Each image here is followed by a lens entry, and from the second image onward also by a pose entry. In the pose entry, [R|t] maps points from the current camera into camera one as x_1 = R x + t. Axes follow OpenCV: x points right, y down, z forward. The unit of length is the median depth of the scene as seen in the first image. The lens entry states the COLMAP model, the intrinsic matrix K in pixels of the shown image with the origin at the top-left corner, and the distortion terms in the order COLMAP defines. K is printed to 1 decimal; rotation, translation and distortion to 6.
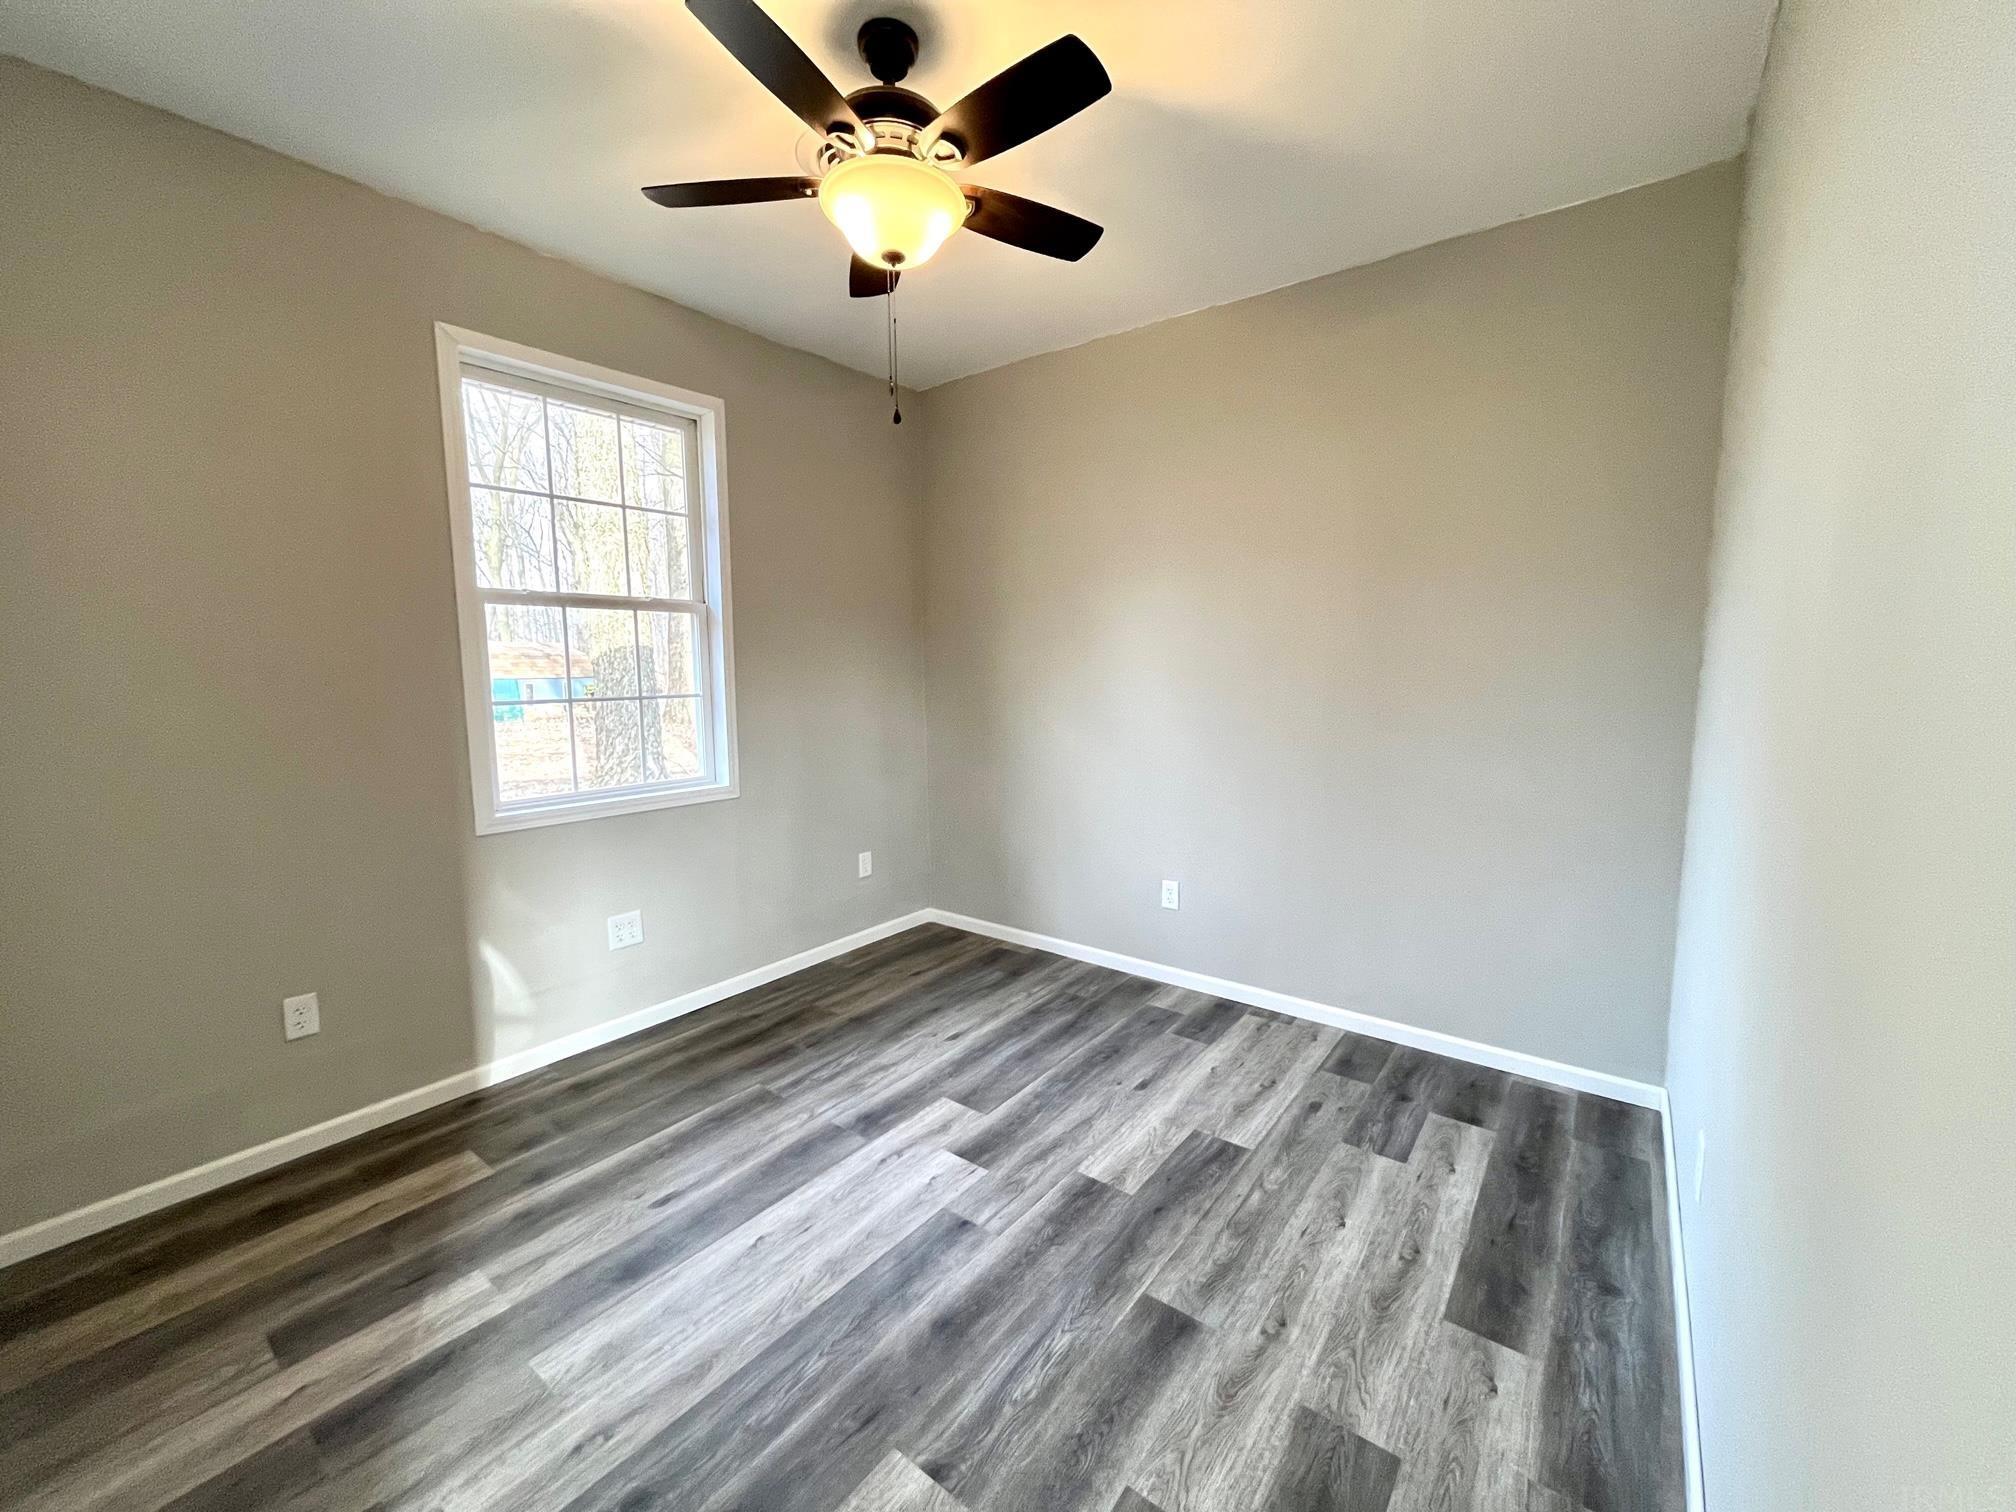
lens RADIAL K [[812.0, 0, 1006.6], [0, 812.0, 757.7], [0, 0, 1]] dist [-0.002874, 0.000244]
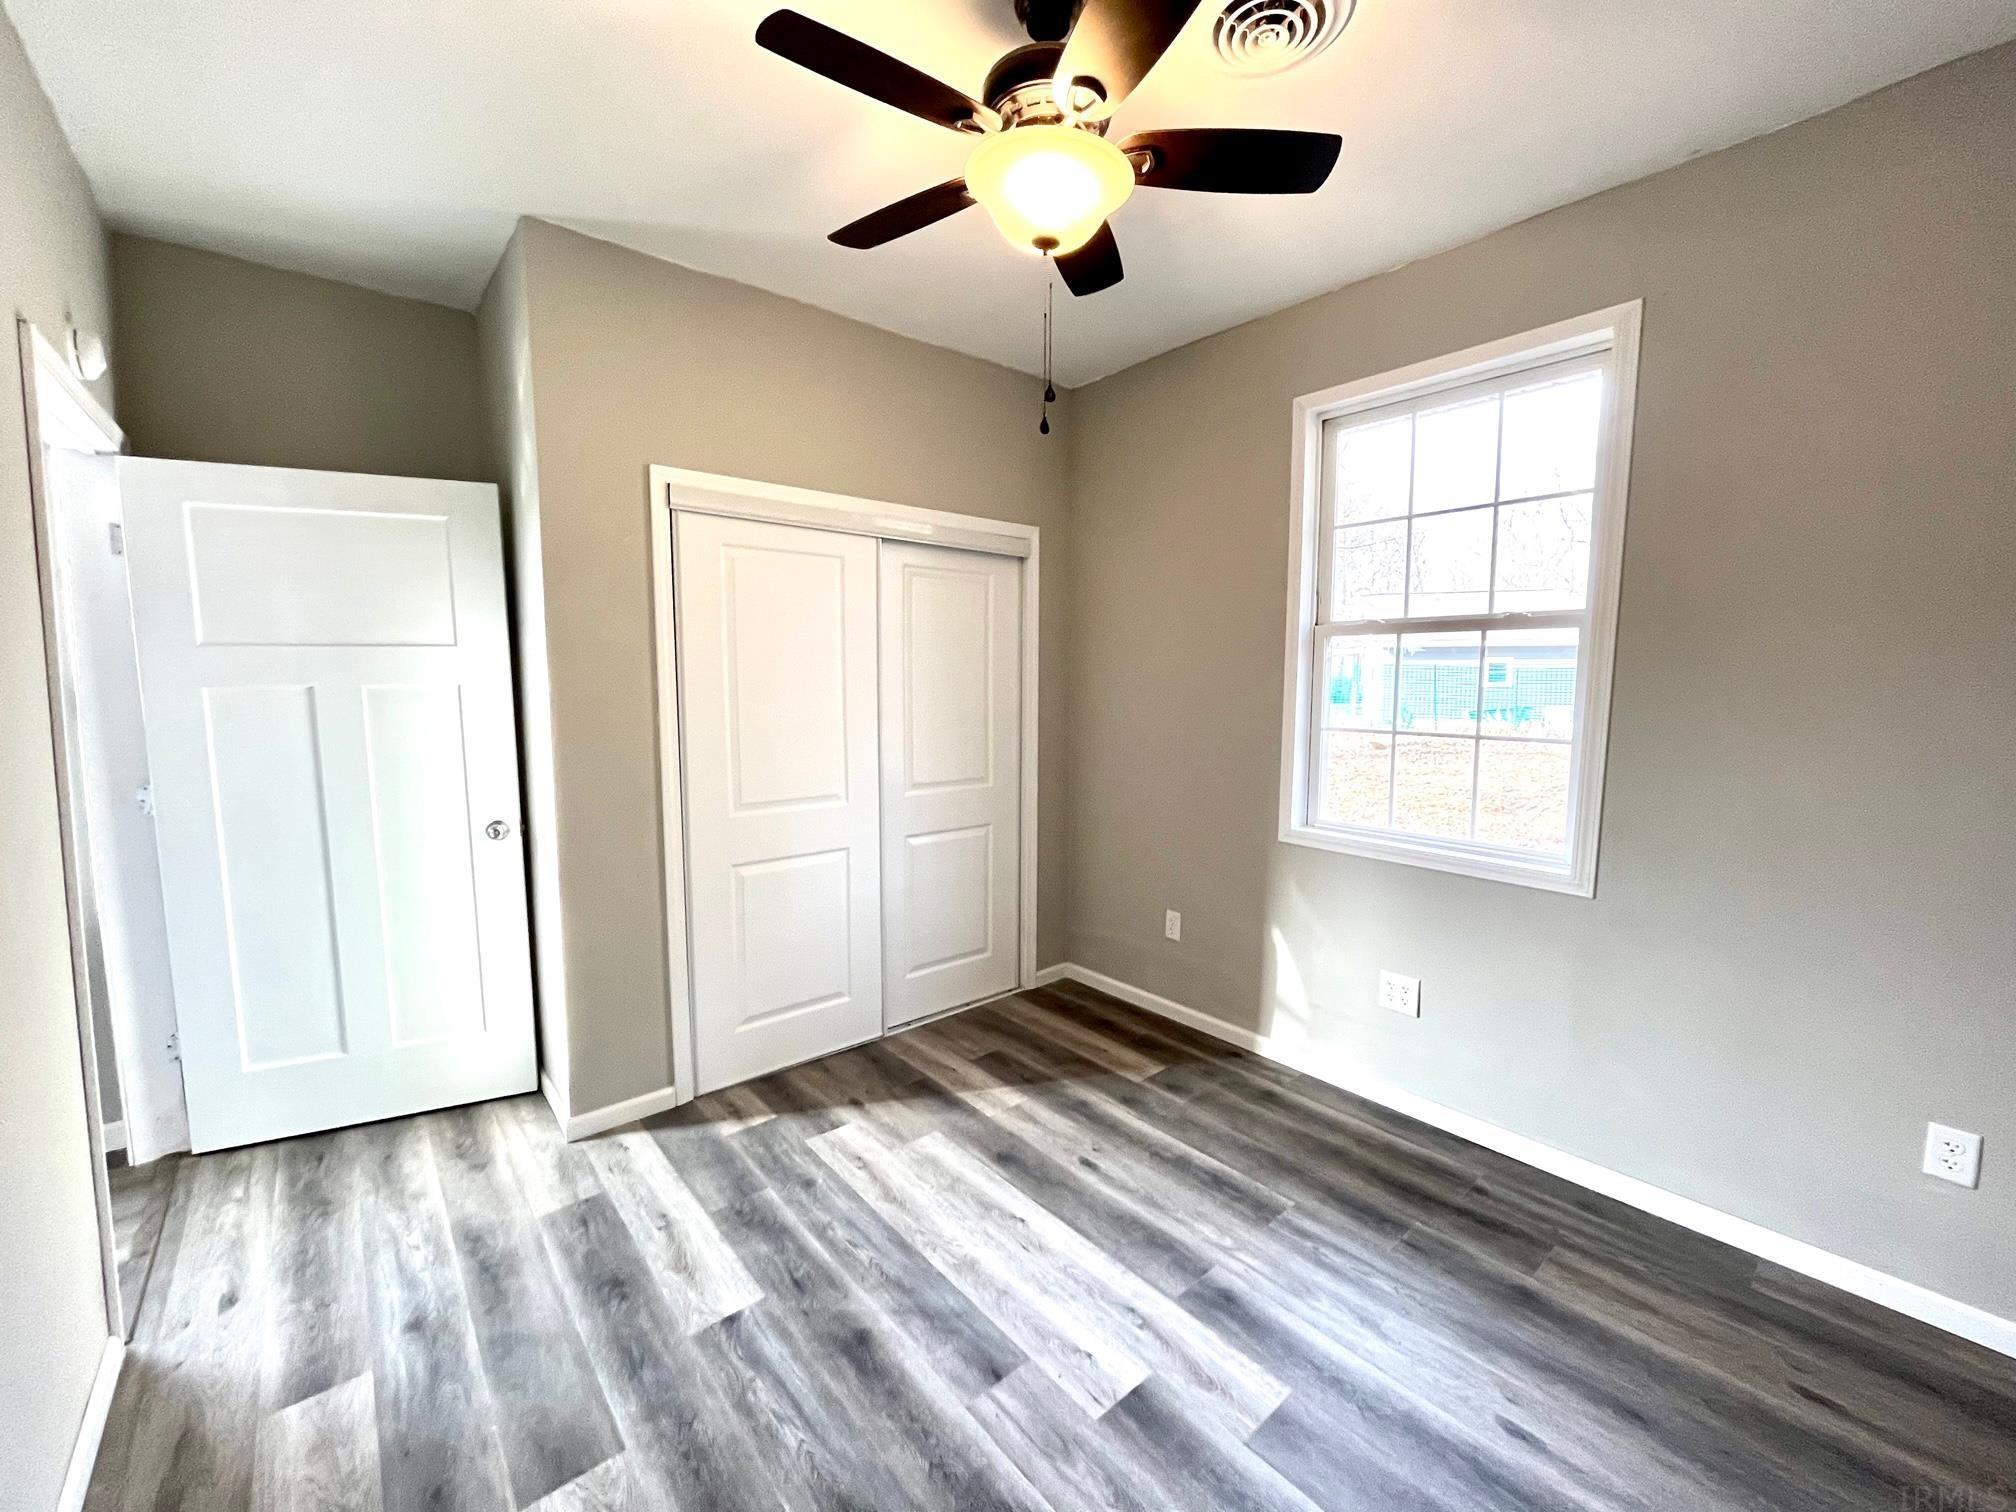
lens RADIAL K [[812.0, 0, 999.0], [0, 812.0, 757.1], [0, 0, 1]] dist [-0.002874, 0.000244]
pose [[-0.216249, 0.105517, -0.970620, 0.679575], [-0.113886, 0.984630, 0.132413, -0.162078], [0.969673, 0.139174, -0.200908, 1.061777]]
